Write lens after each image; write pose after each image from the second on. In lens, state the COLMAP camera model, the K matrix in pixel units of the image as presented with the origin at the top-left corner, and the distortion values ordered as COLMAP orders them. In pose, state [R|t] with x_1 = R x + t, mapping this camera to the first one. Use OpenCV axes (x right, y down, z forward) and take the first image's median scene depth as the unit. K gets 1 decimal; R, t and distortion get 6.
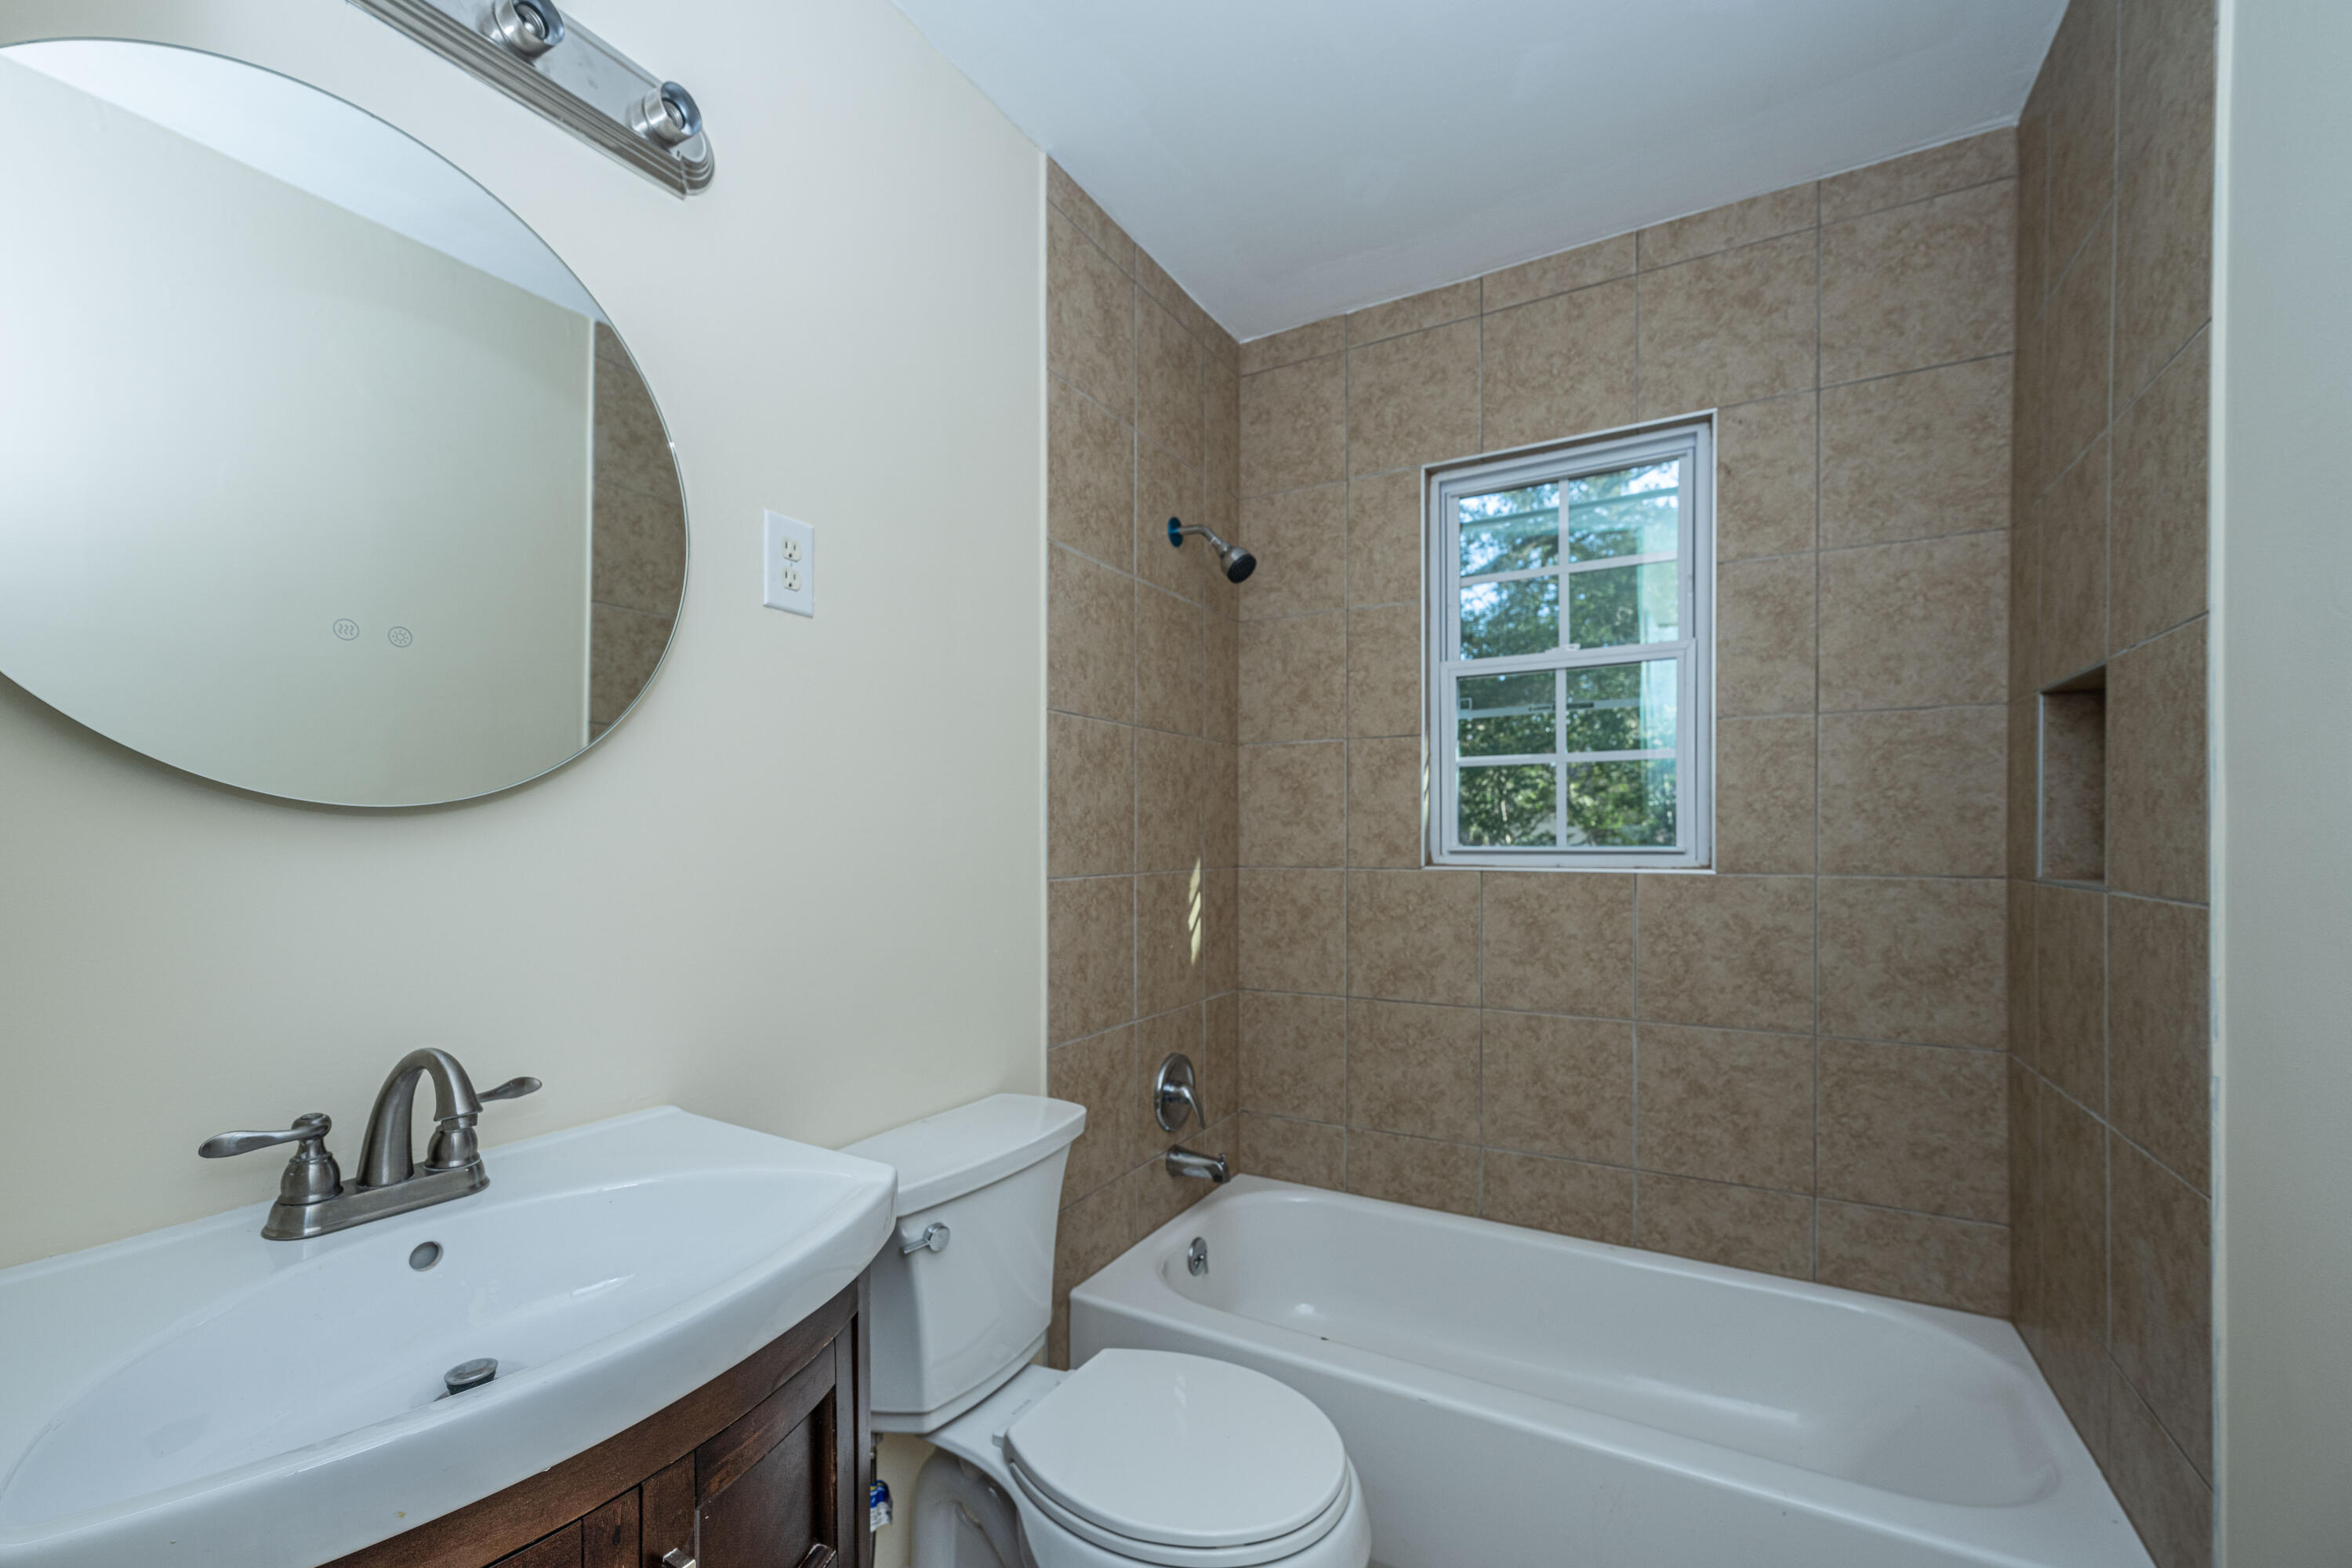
lens RADIAL K [[947.9, 0, 1128.6], [0, 947.9, 844.8], [0, 0, 1]] dist [0.001462, -0.000355]
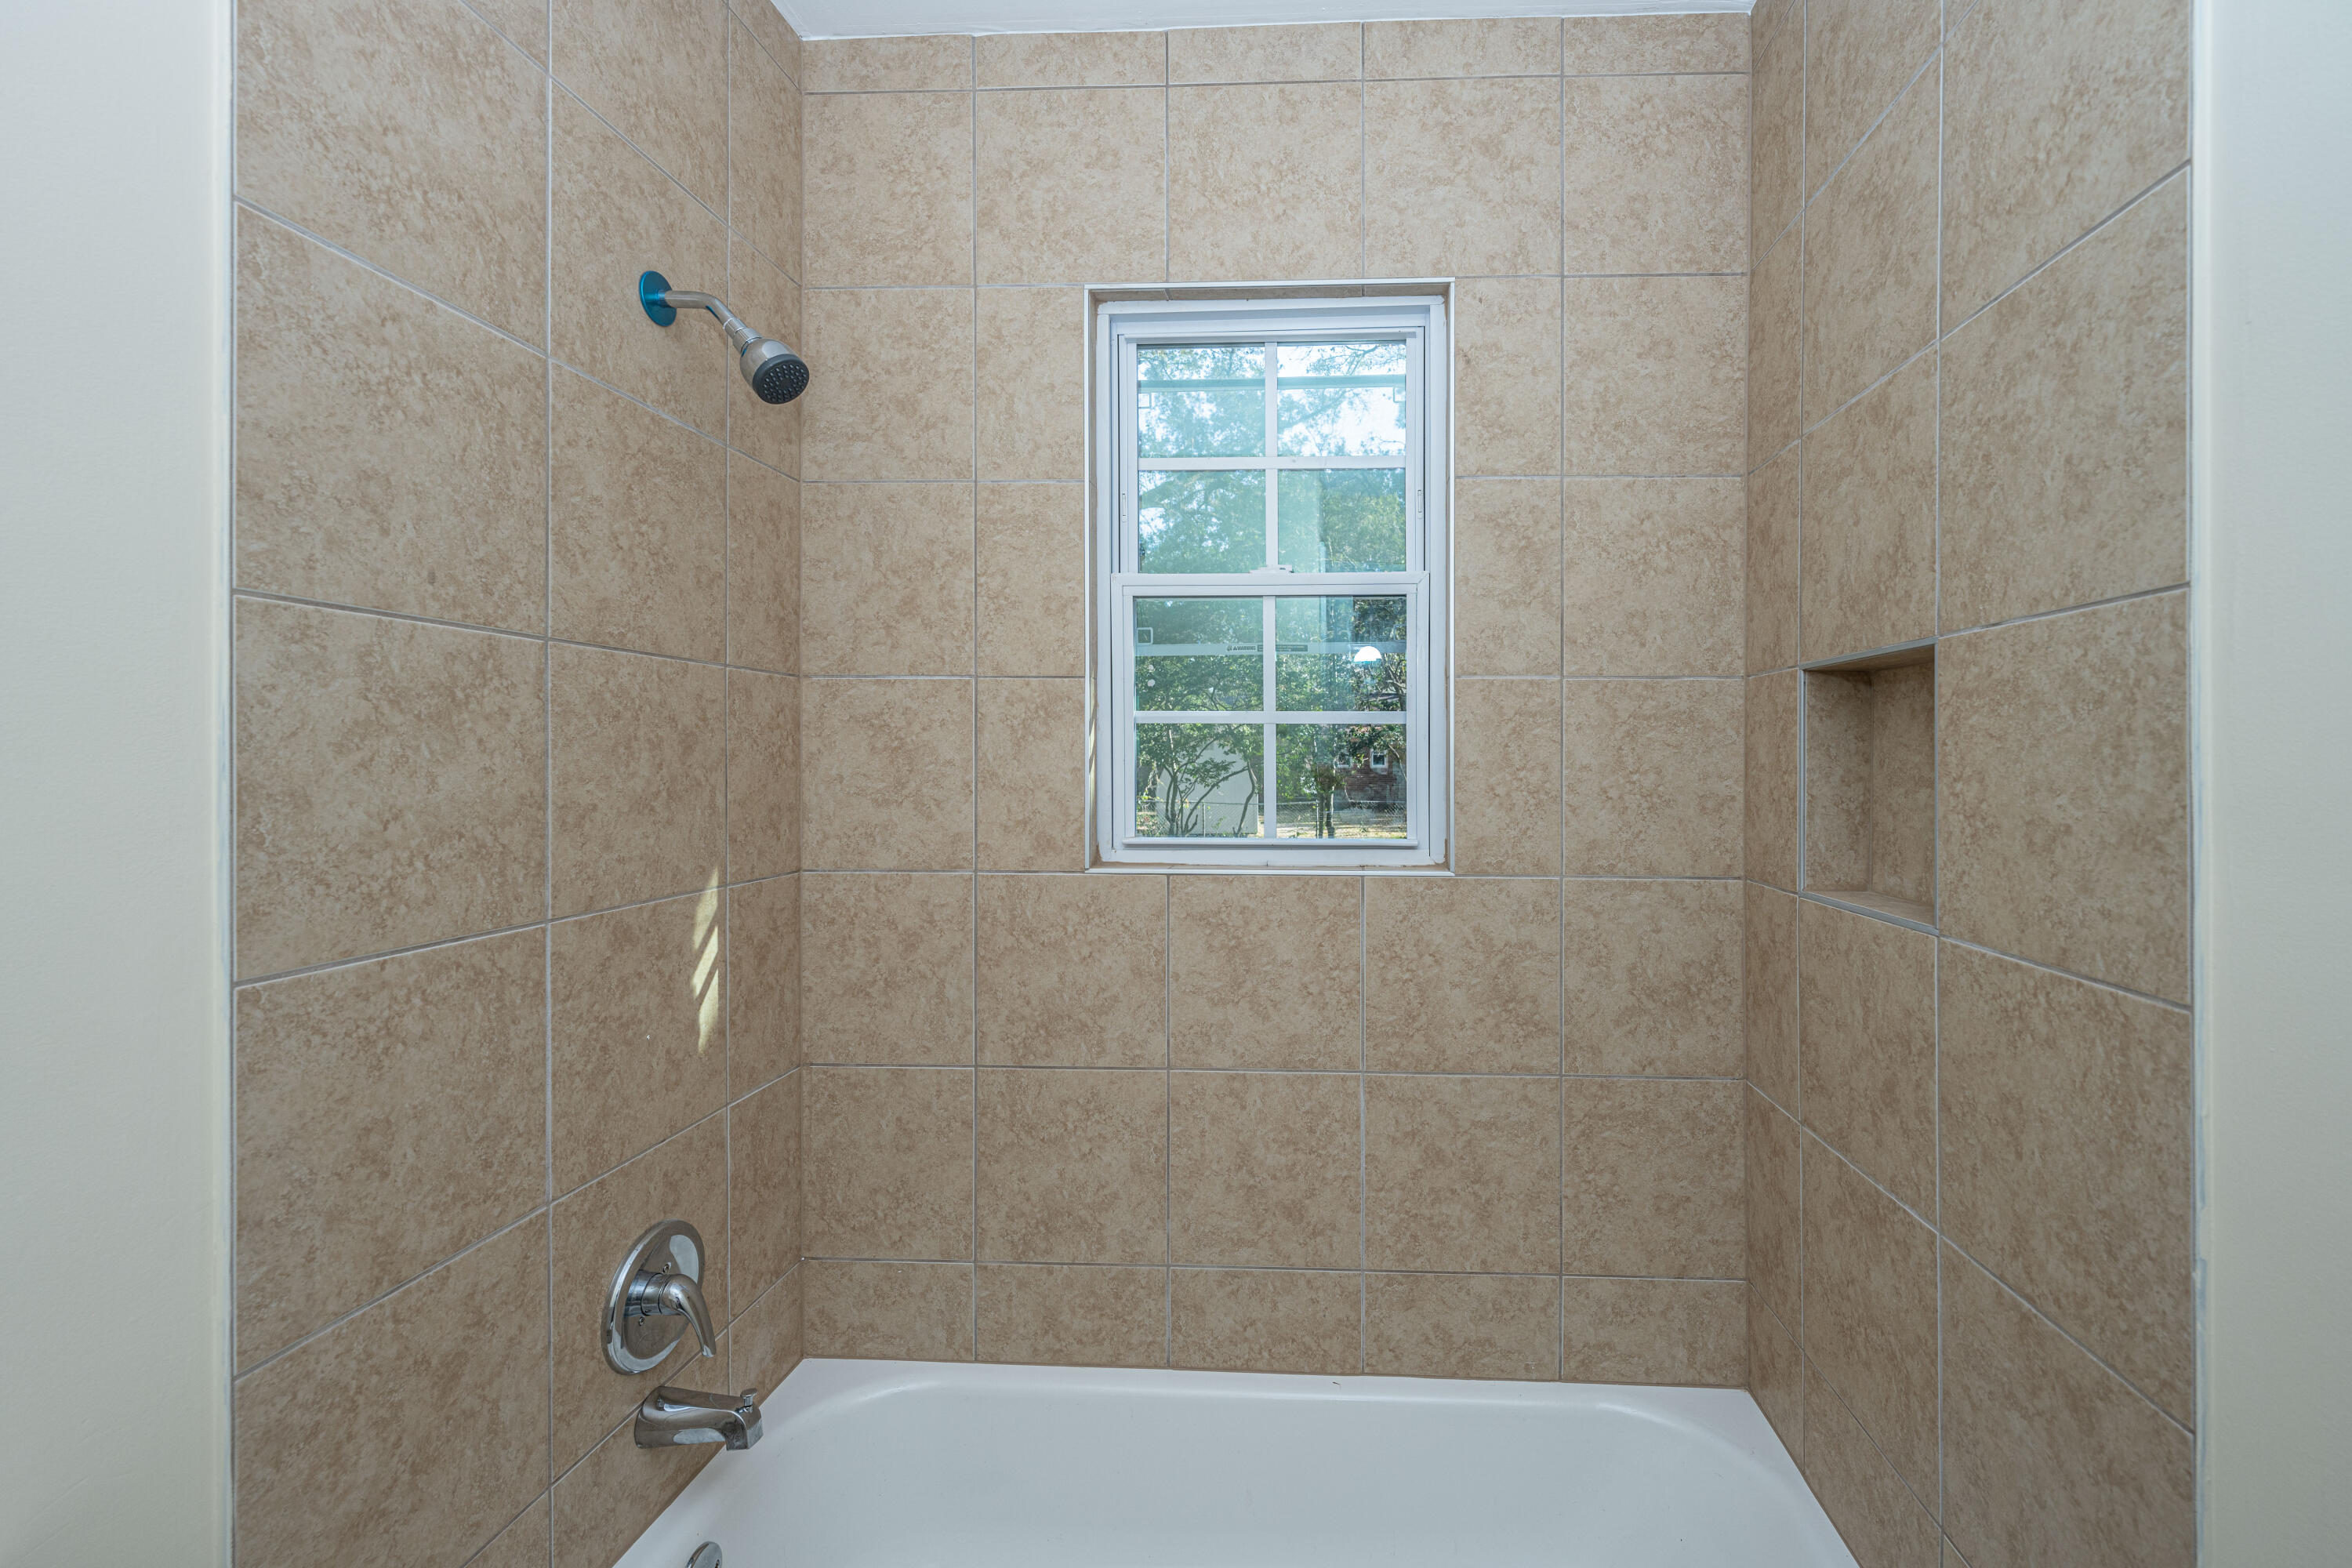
lens RADIAL K [[947.9, 0, 1285.0], [0, 947.9, 757.4], [0, 0, 1]] dist [0.001462, -0.000355]
pose [[0.877286, -0.000014, 0.479968, 0.119727], [0.002130, 0.999990, -0.003863, -0.061469], [-0.479963, 0.004412, 0.877278, 0.369673]]
